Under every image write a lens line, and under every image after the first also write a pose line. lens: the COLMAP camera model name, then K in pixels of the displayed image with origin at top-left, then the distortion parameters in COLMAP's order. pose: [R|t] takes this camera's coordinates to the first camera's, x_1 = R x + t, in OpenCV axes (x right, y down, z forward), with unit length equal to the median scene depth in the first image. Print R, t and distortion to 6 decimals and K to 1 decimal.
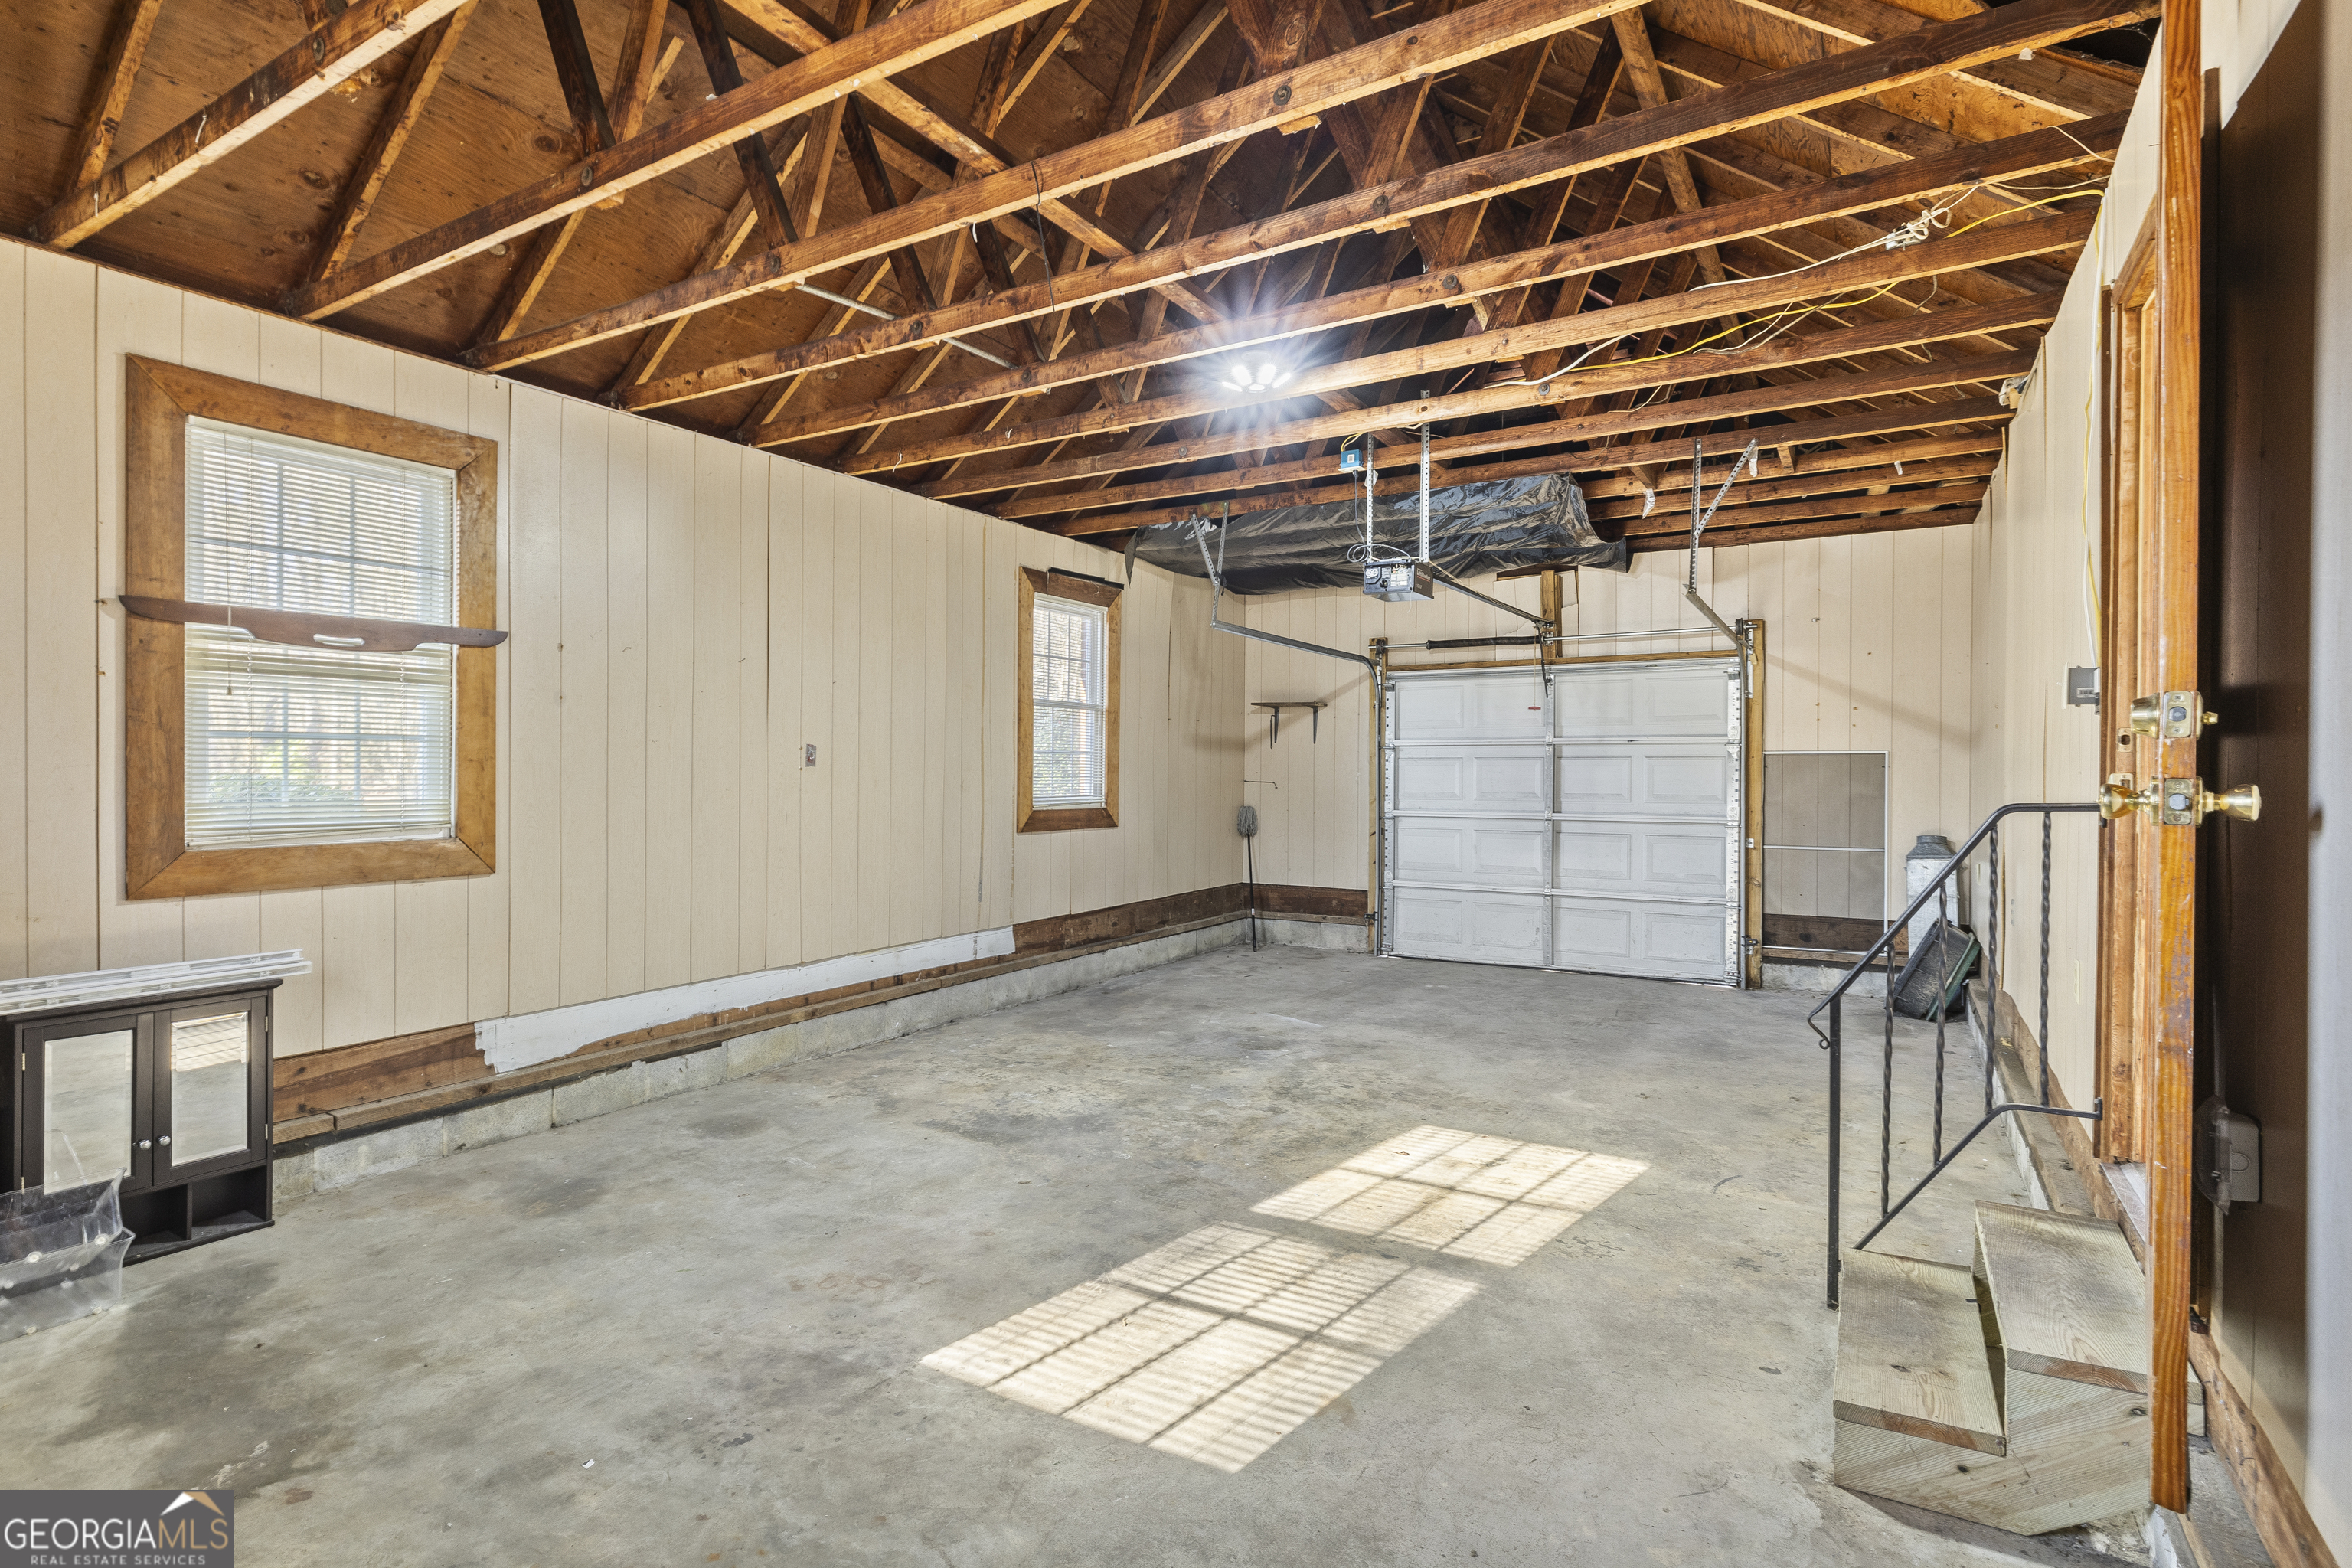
lens RADIAL K [[1248.7, 0, 1180.2], [0, 1248.7, 780.4], [0, 0, 1]] dist [-0.008893, 0.001031]
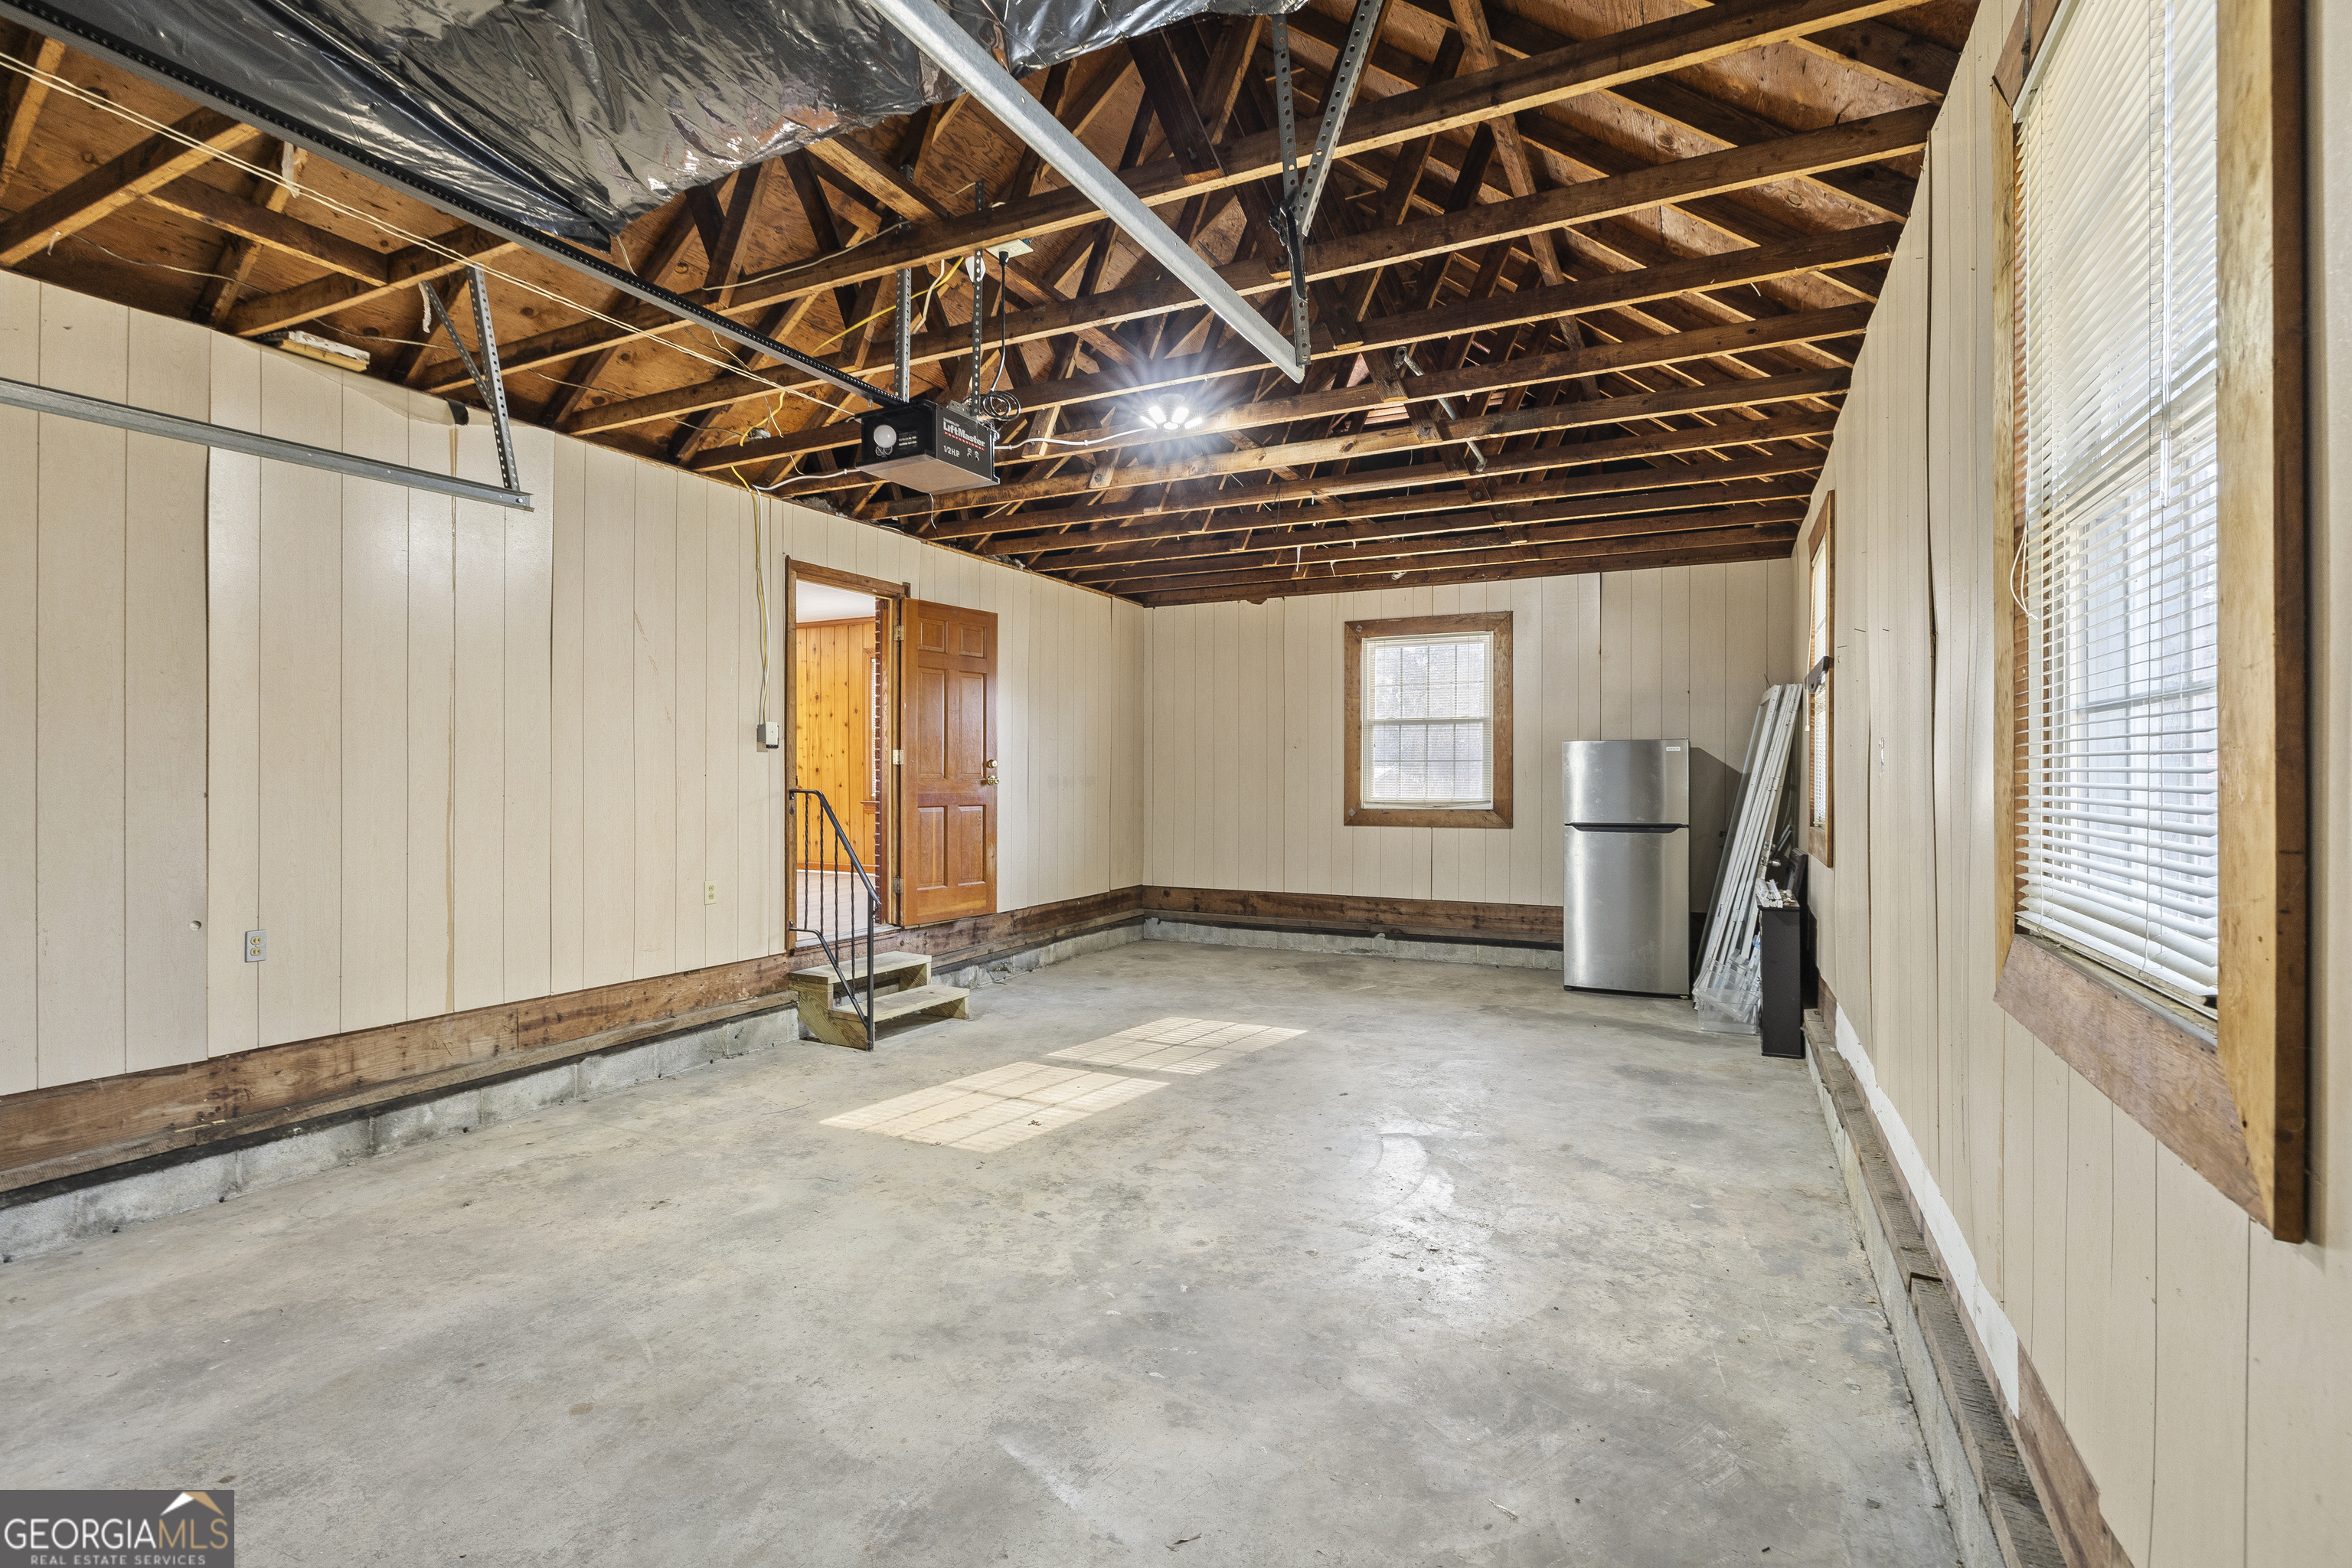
lens RADIAL K [[1176.6, 0, 1175.6], [0, 1176.6, 777.9], [0, 0, 1]] dist [0.002304, 0.000369]
pose [[-0.997411, -0.004382, -0.071778, 0.119738], [-0.004976, 0.999955, 0.008090, -0.015348], [0.071740, 0.008426, -0.997388, 1.895119]]
